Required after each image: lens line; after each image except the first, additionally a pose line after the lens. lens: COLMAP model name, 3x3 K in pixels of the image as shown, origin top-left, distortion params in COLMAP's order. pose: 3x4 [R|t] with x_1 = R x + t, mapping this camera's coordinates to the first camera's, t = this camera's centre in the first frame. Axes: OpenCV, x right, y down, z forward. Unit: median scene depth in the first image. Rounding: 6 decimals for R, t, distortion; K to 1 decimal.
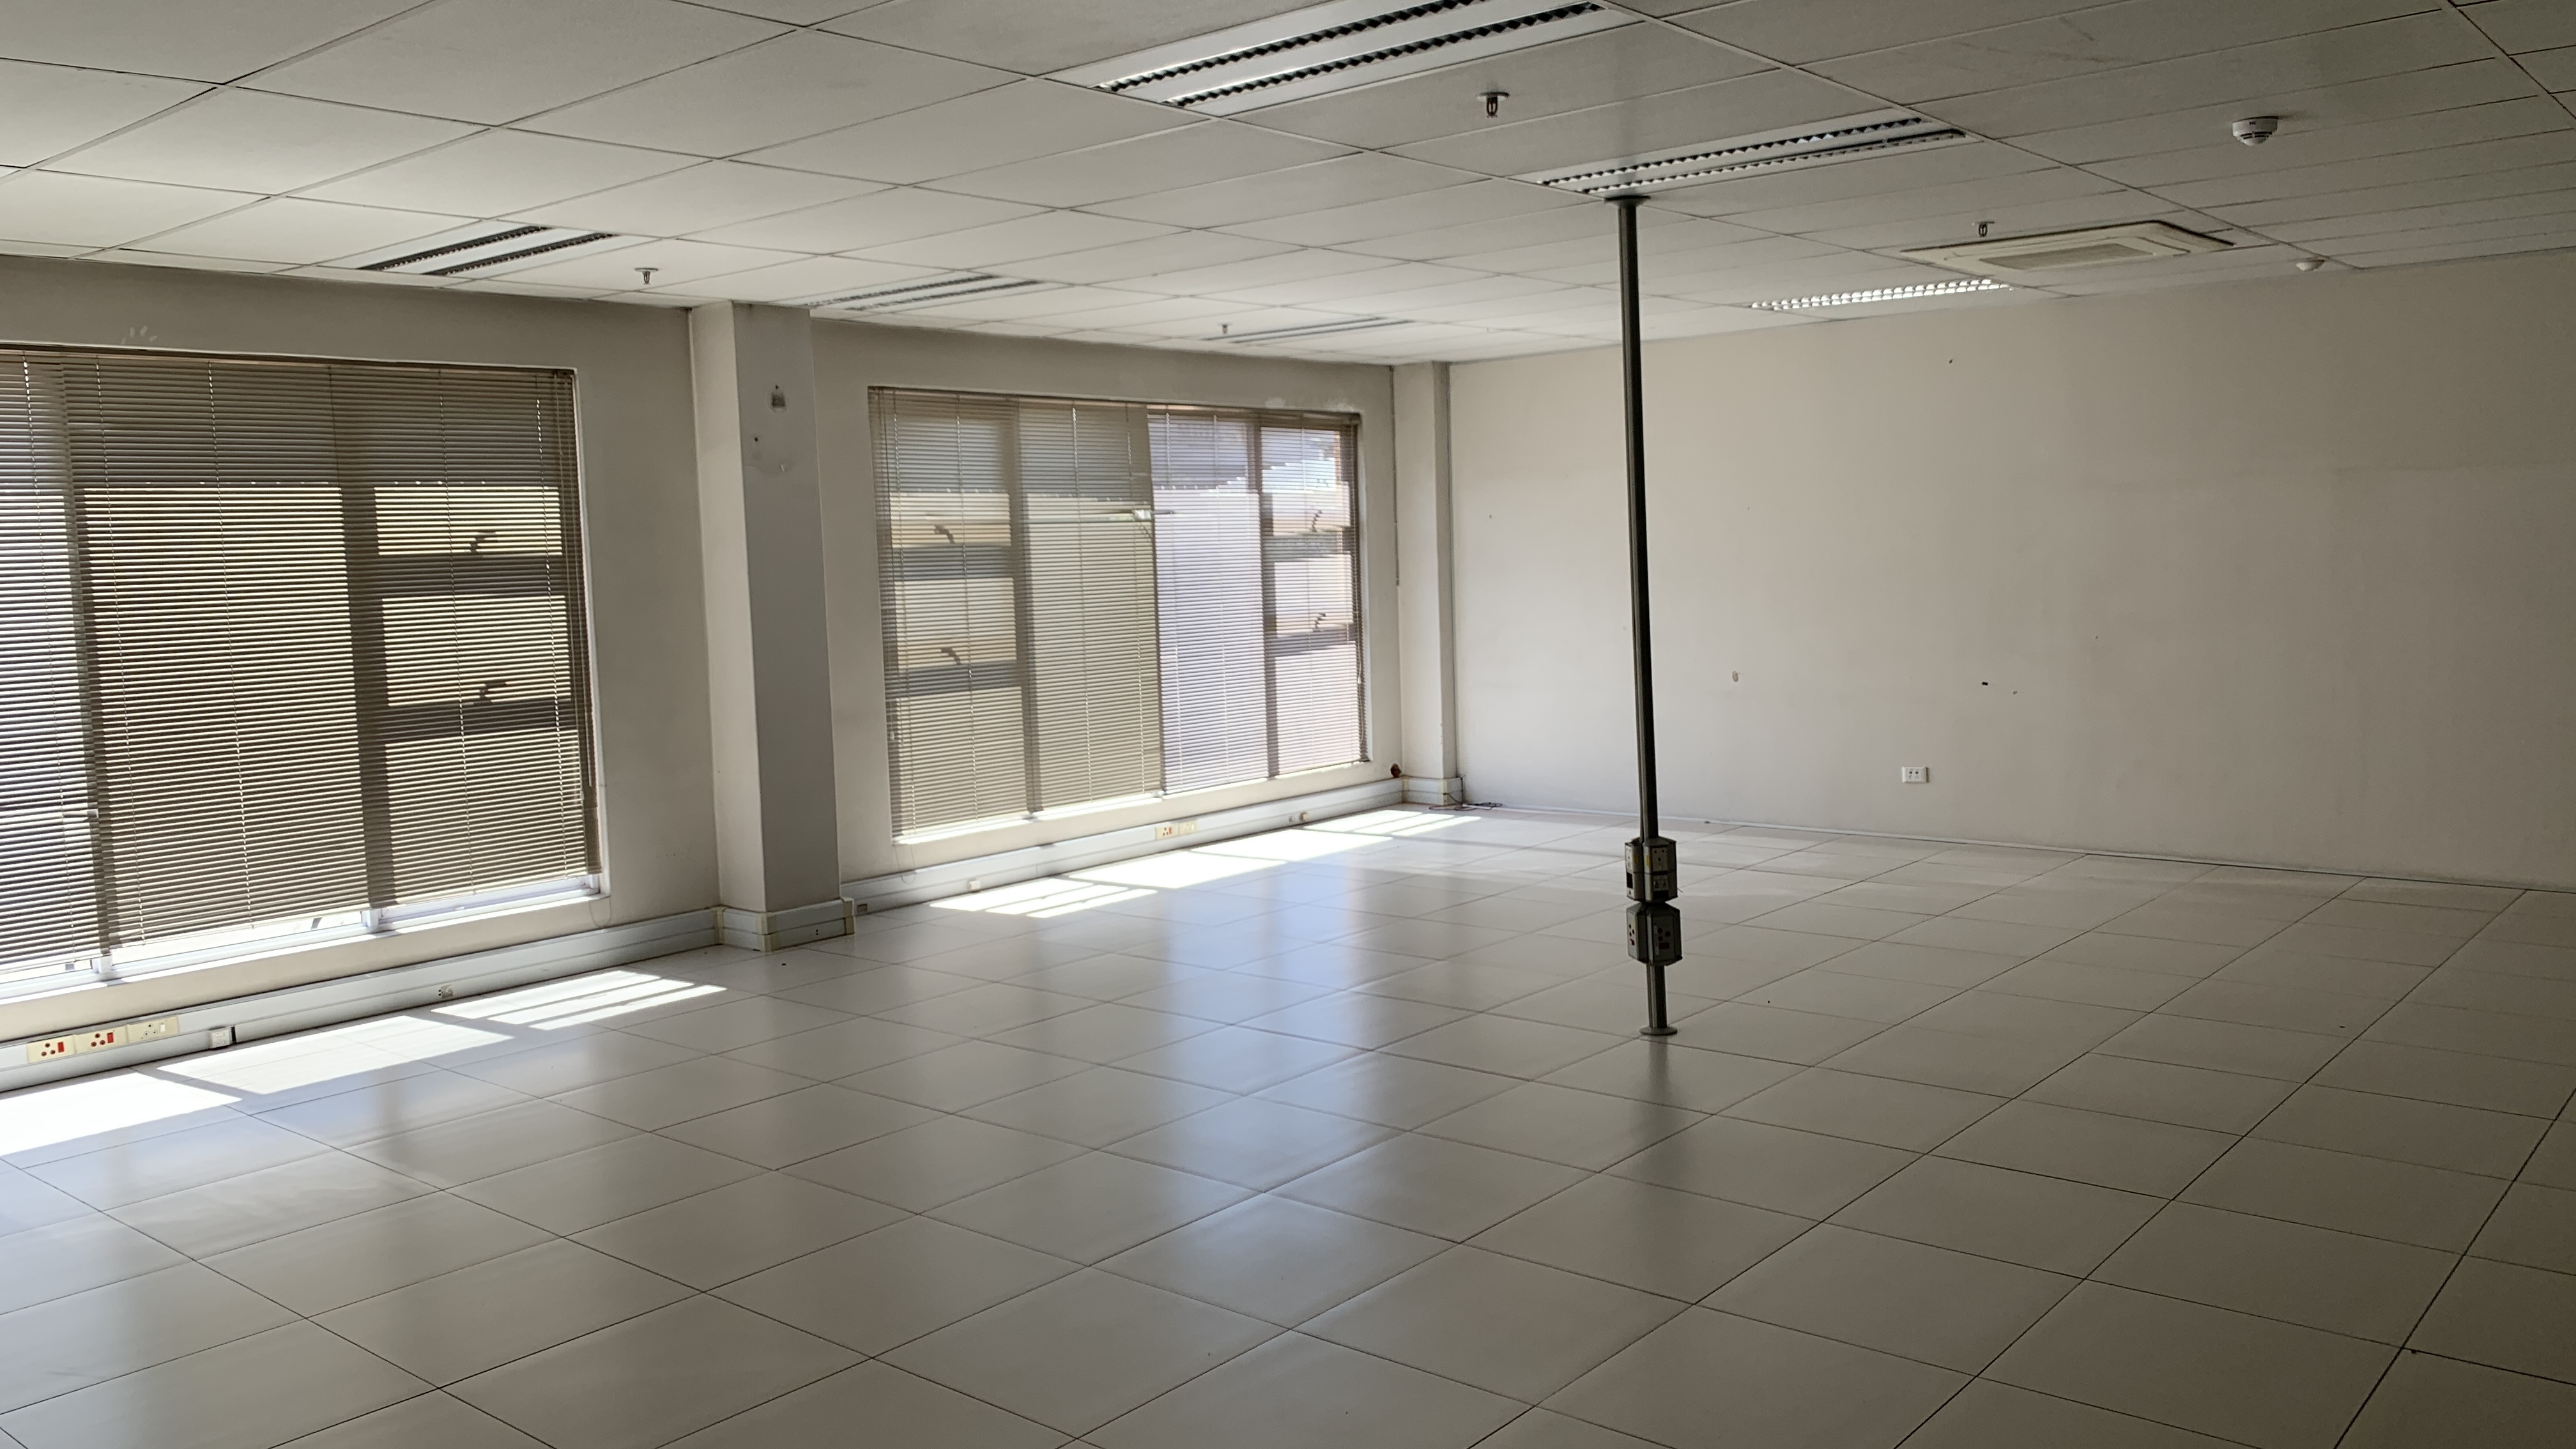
lens RADIAL K [[1948.2, 0, 1285.3], [0, 1948.2, 718.4], [0, 0, 1]] dist [0.055658, -0.044874]
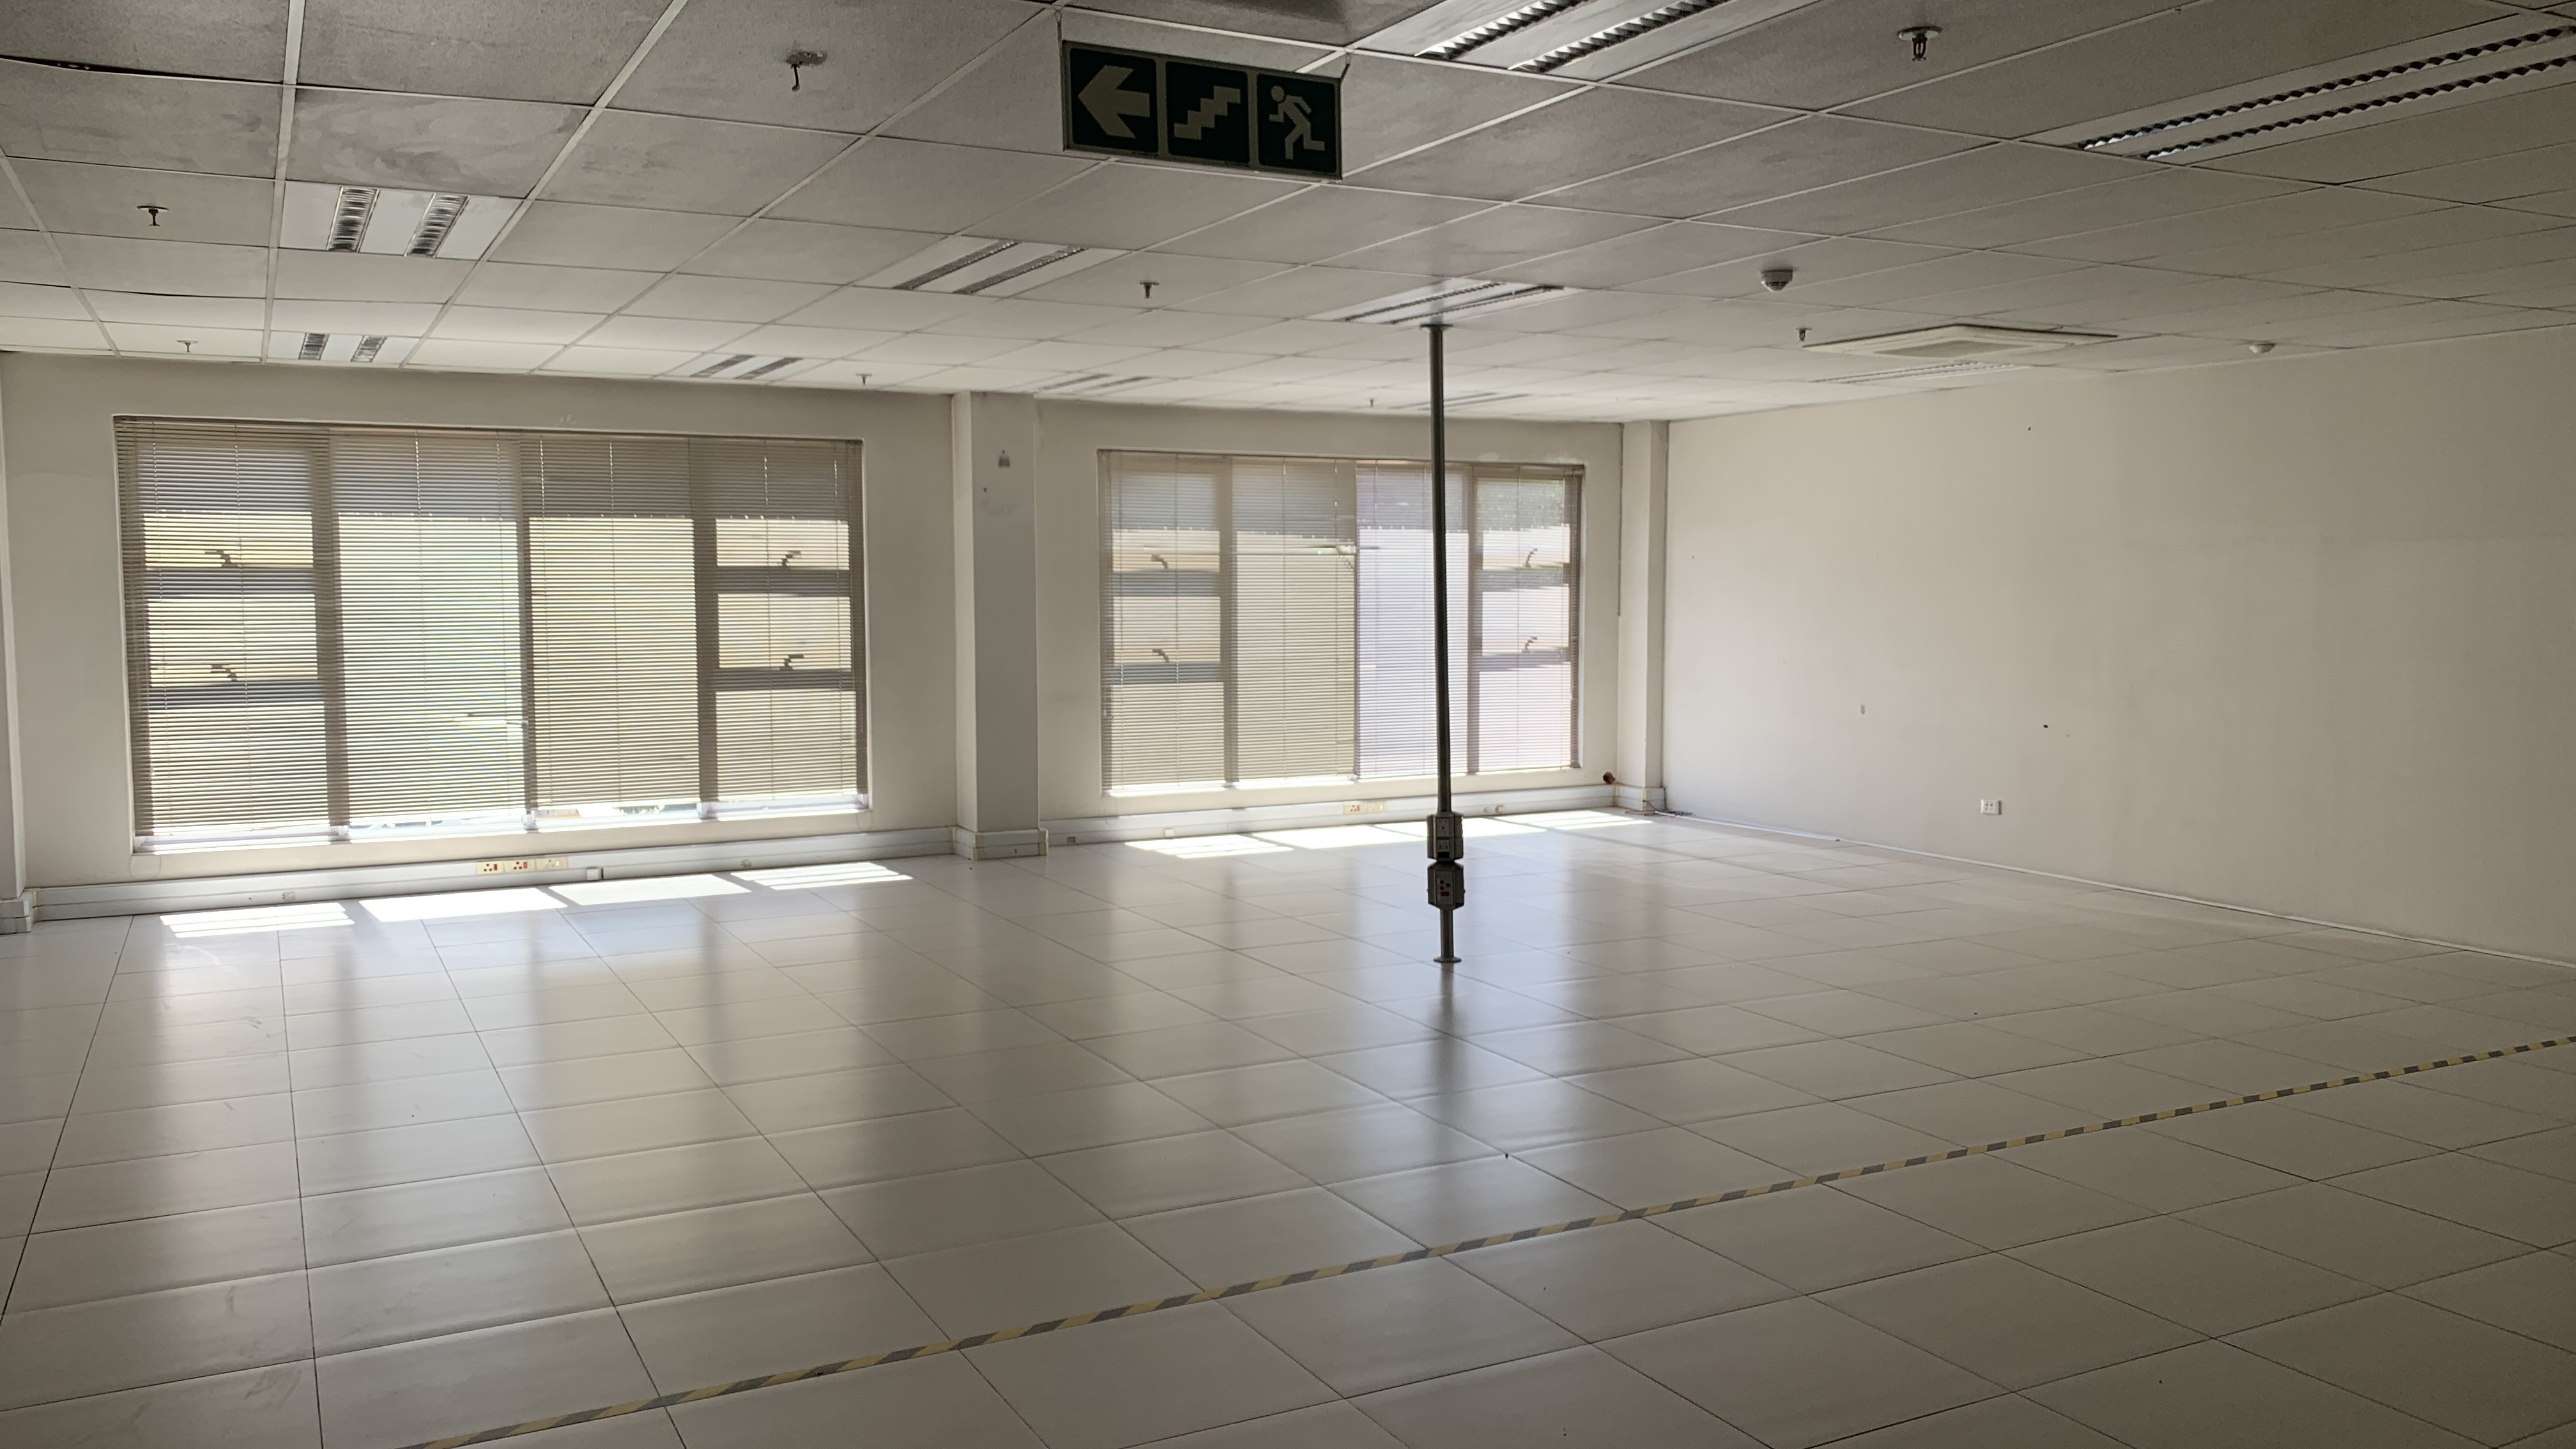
lens RADIAL K [[1969.8, 0, 1277.2], [0, 1969.8, 738.3], [0, 0, 1]] dist [0.139376, -0.001624]
pose [[0.922671, 0.062140, -0.380549, 0.417488], [-0.062307, 0.997986, 0.011893, 0.002709], [0.380522, 0.012737, 0.924684, -0.190761]]
